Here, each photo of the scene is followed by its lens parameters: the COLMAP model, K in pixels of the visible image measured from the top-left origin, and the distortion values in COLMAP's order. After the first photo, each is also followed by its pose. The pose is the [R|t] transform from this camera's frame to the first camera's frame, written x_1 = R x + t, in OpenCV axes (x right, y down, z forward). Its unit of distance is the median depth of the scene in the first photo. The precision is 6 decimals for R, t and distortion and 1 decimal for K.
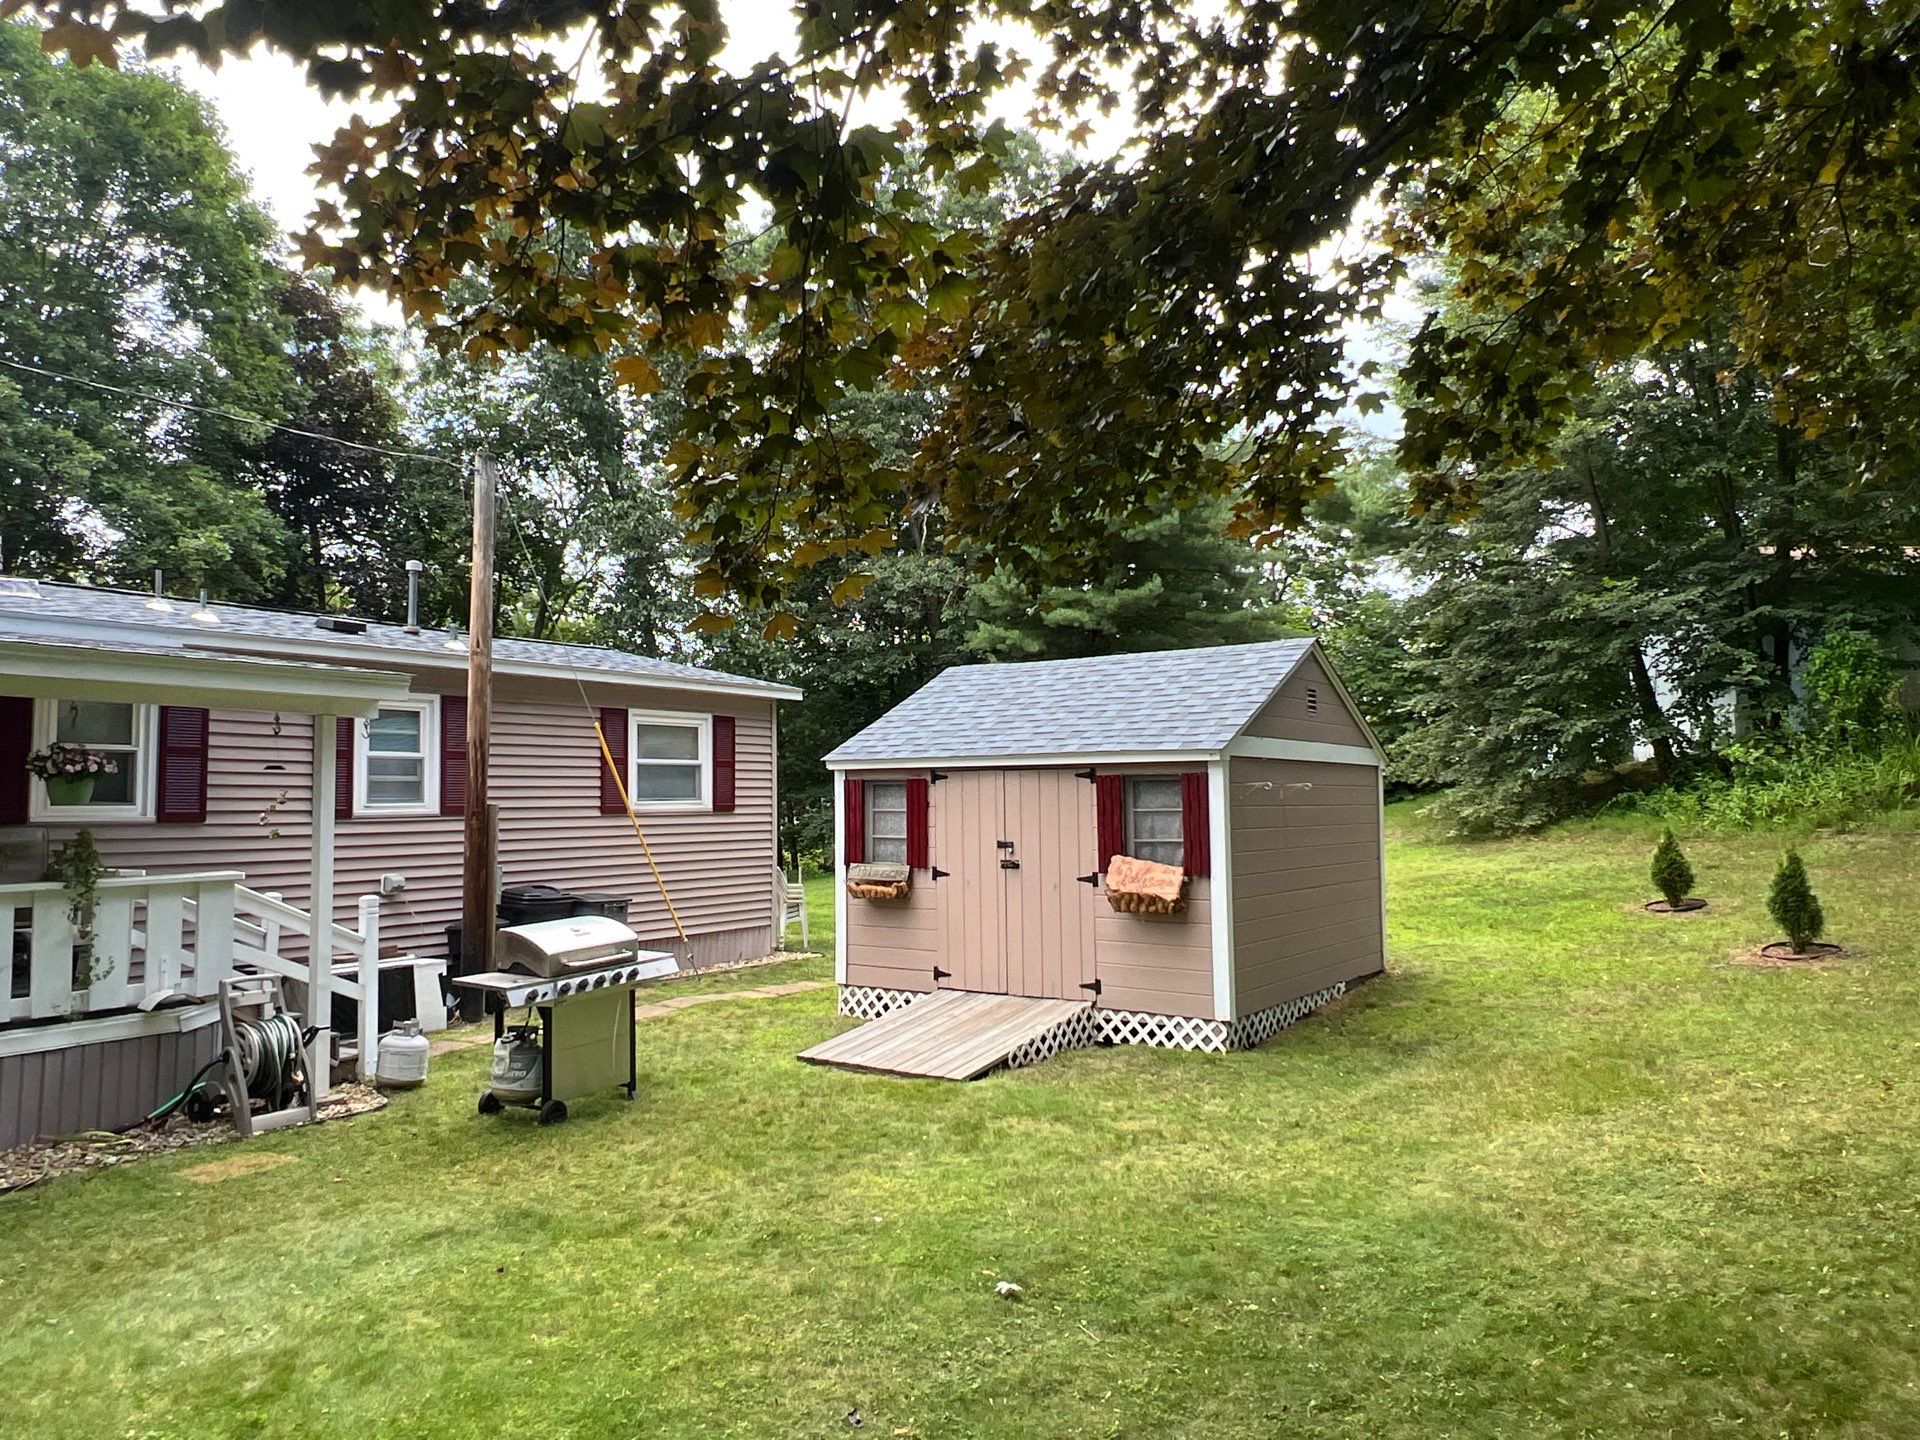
lens RADIAL K [[1282.1, 0, 922.8], [0, 1282.1, 716.7], [0, 0, 1]] dist [0.001189, -0.005897]
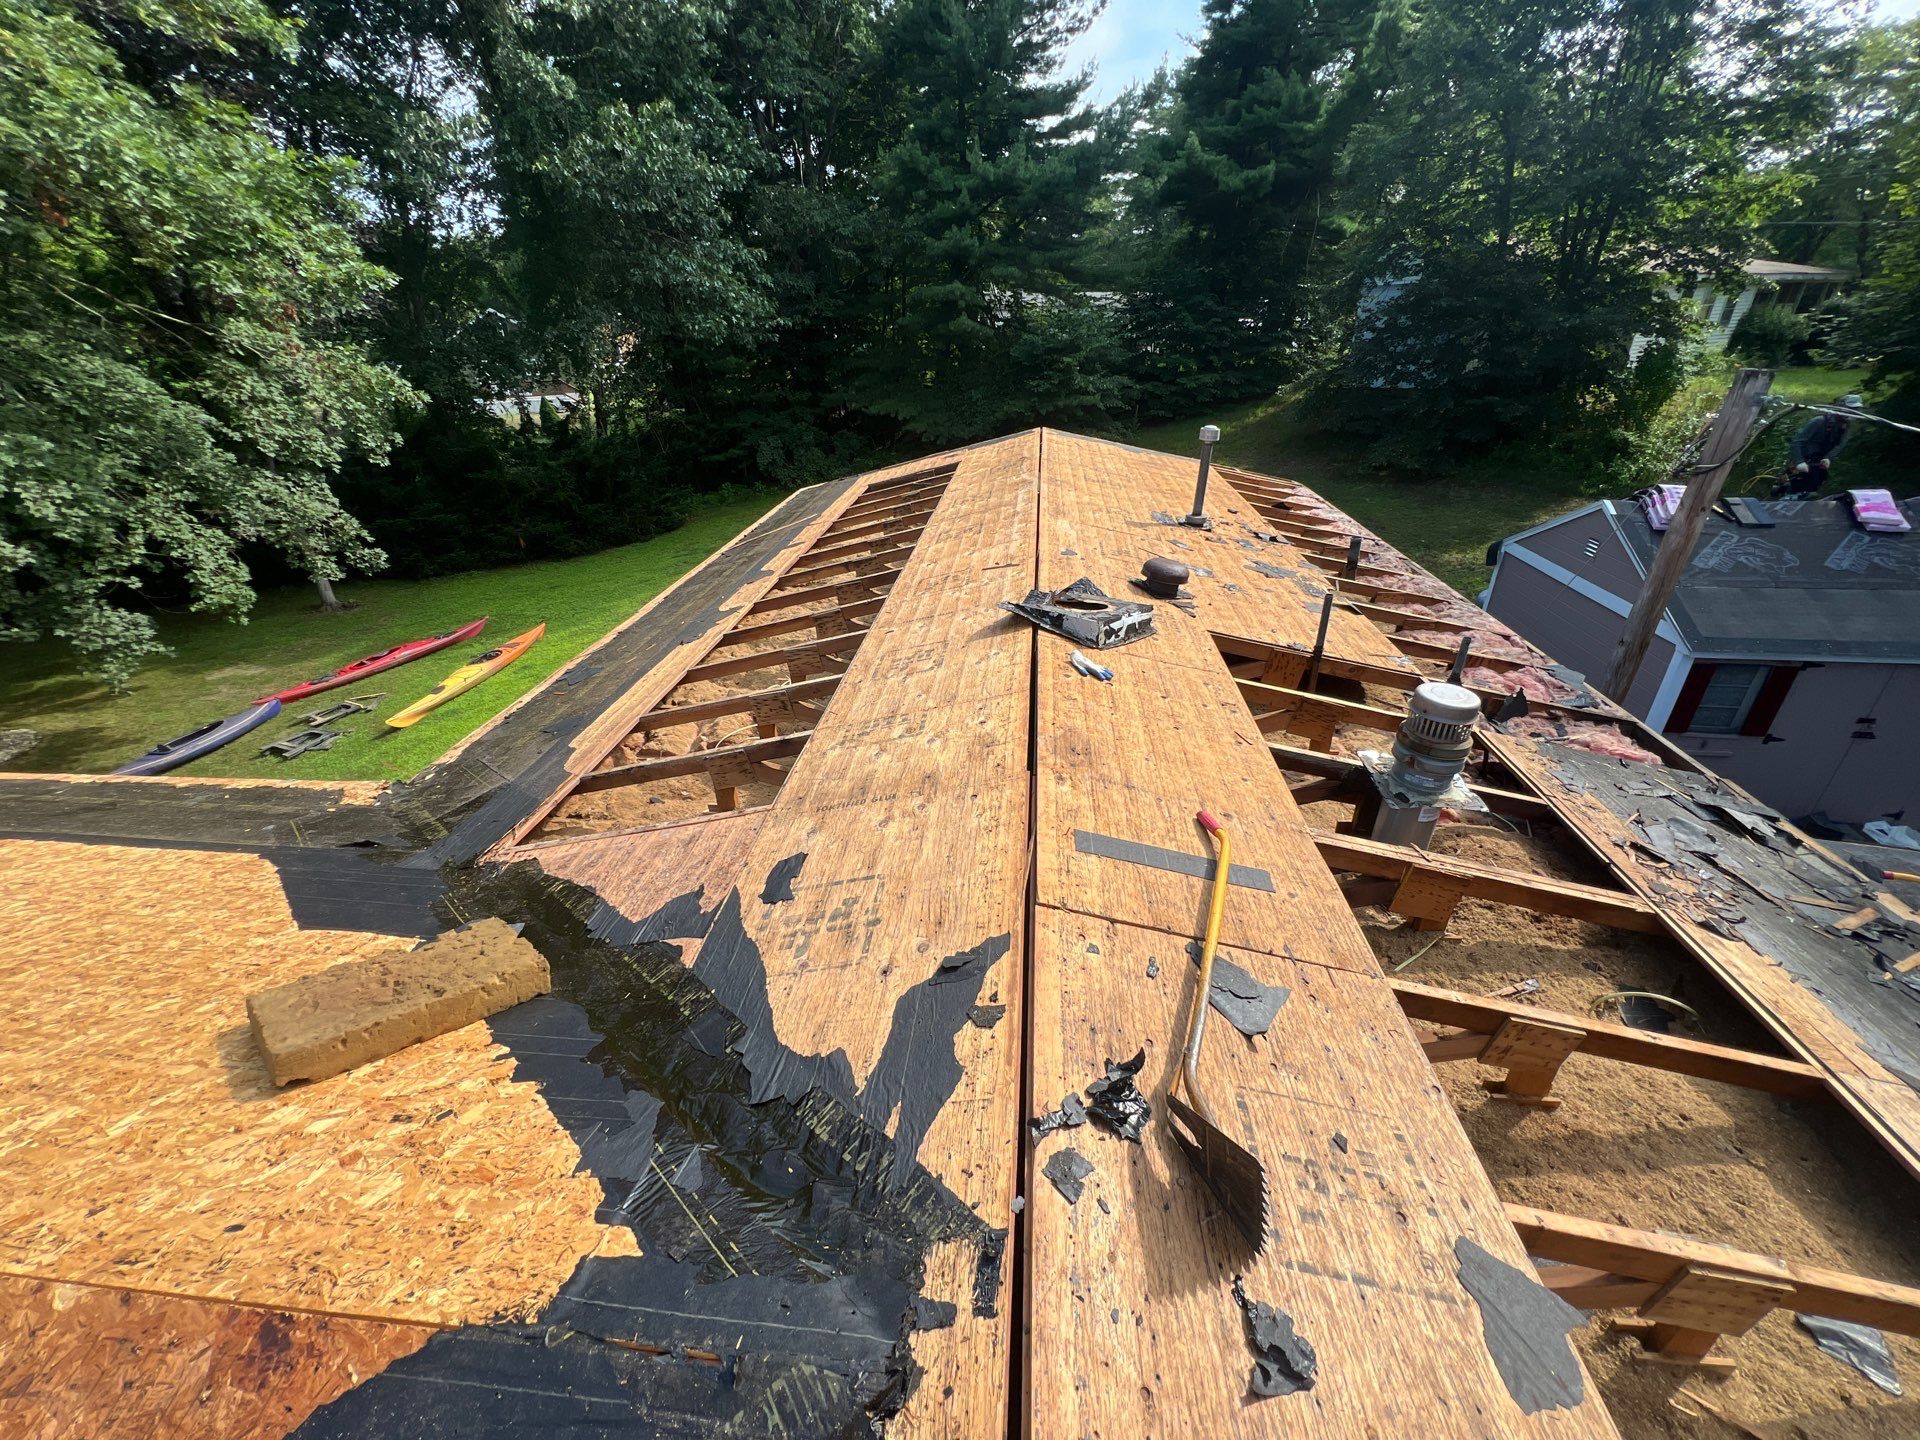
lens RADIAL K [[767.4, 0, 956.6], [0, 767.4, 719.6], [0, 0, 1]] dist [-0.002992, 0.000172]
pose [[0.884046, -0.227719, 0.408176, -1.289504], [-0.010829, 0.863075, 0.504960, -0.333252], [-0.467275, -0.450828, 0.760531, 1.118078]]
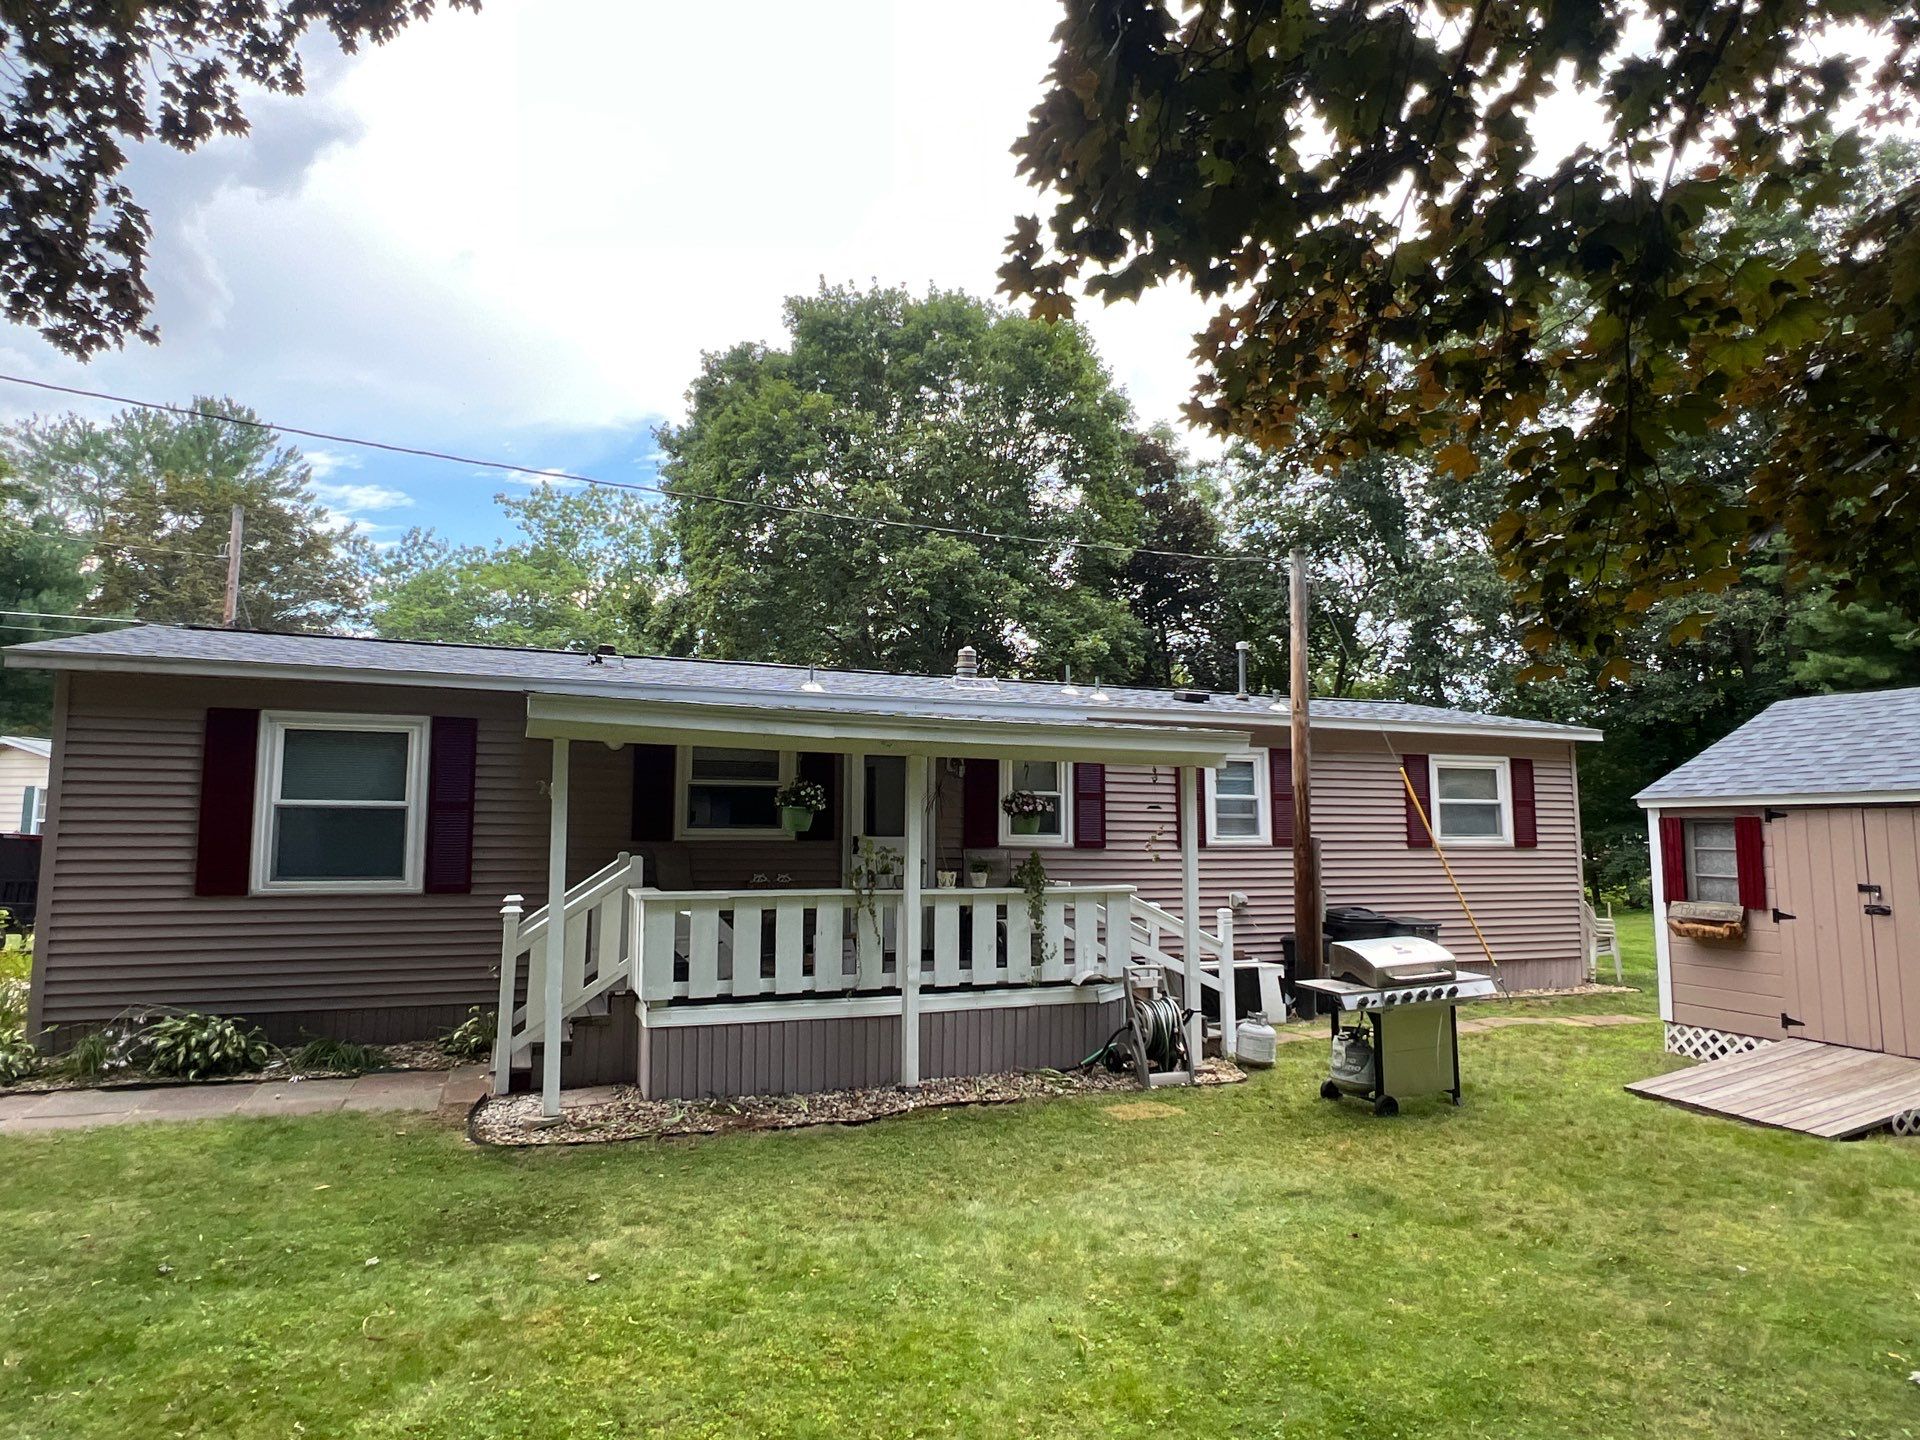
lens RADIAL K [[1073.5, 0, 968.8], [0, 1073.5, 720.8], [0, 0, 1]] dist [-0.006050, -0.000012]
pose [[0.816133, -0.049540, -0.575737, -0.021178], [0.026165, 0.998465, -0.048824, -0.000471], [0.577271, 0.024783, 0.816176, -0.012694]]
